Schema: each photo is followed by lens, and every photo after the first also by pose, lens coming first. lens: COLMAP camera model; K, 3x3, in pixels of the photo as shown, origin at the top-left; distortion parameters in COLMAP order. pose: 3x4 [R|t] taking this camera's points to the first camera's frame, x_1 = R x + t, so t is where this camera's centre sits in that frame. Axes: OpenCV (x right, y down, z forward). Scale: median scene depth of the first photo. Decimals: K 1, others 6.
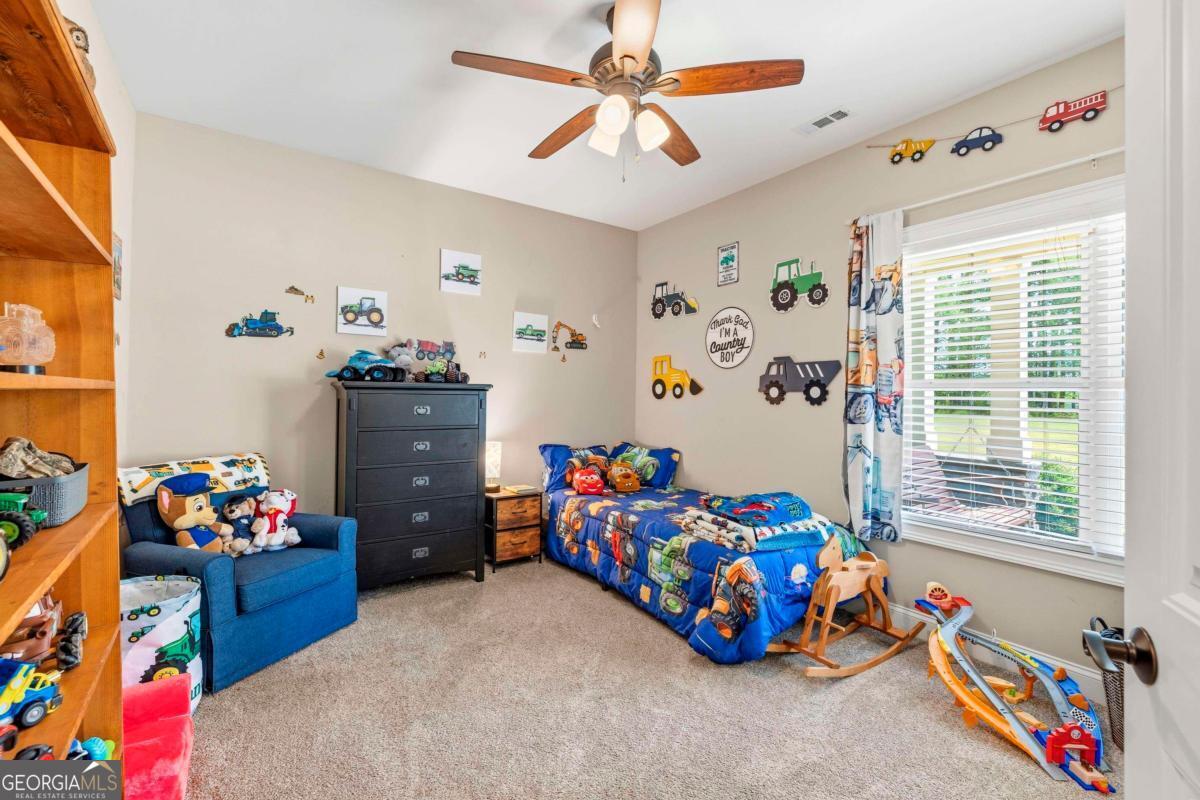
lens RADIAL K [[509.8, 0, 596.2], [0, 509.8, 396.2], [0, 0, 1]] dist [0.000274, 0.000225]
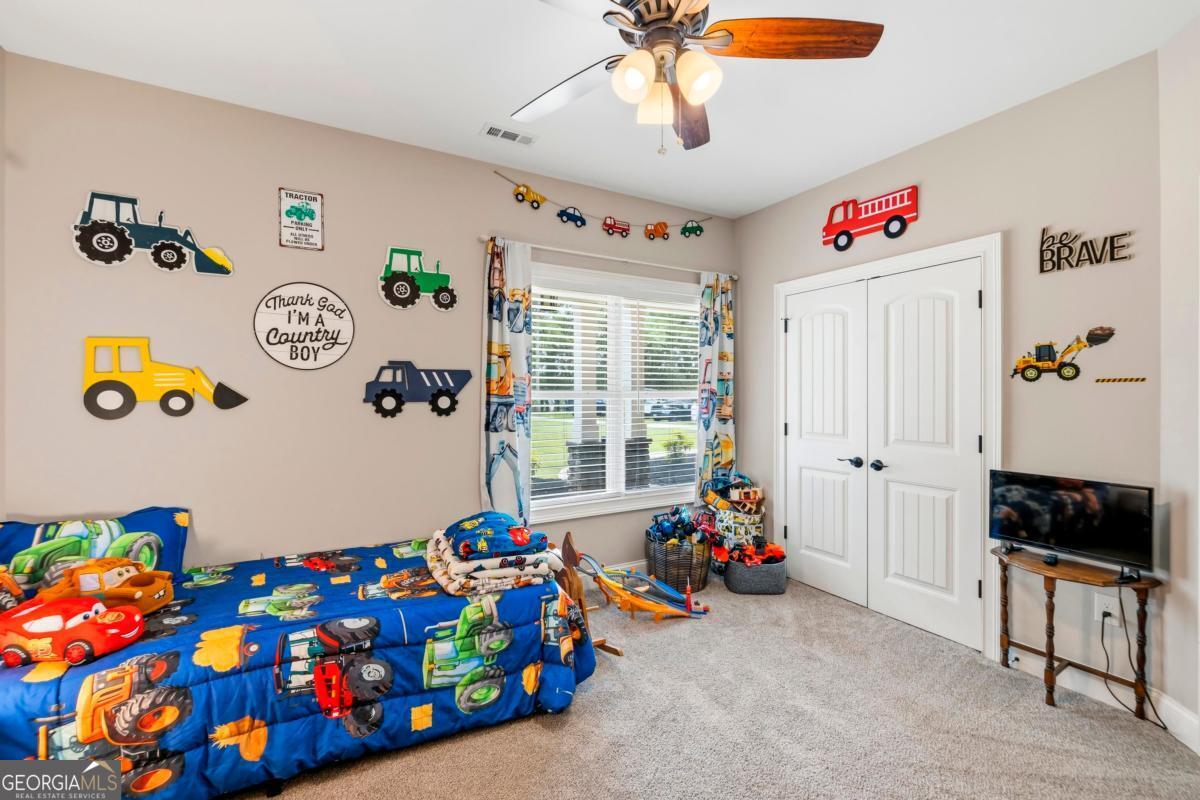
lens RADIAL K [[509.8, 0, 597.1], [0, 509.8, 393.8], [0, 0, 1]] dist [0.000274, 0.000225]
pose [[0.084842, -0.020282, 0.996188, -0.473774], [0.000184, 0.999793, 0.020340, -0.041583], [-0.996394, -0.001543, 0.084829, 0.631468]]
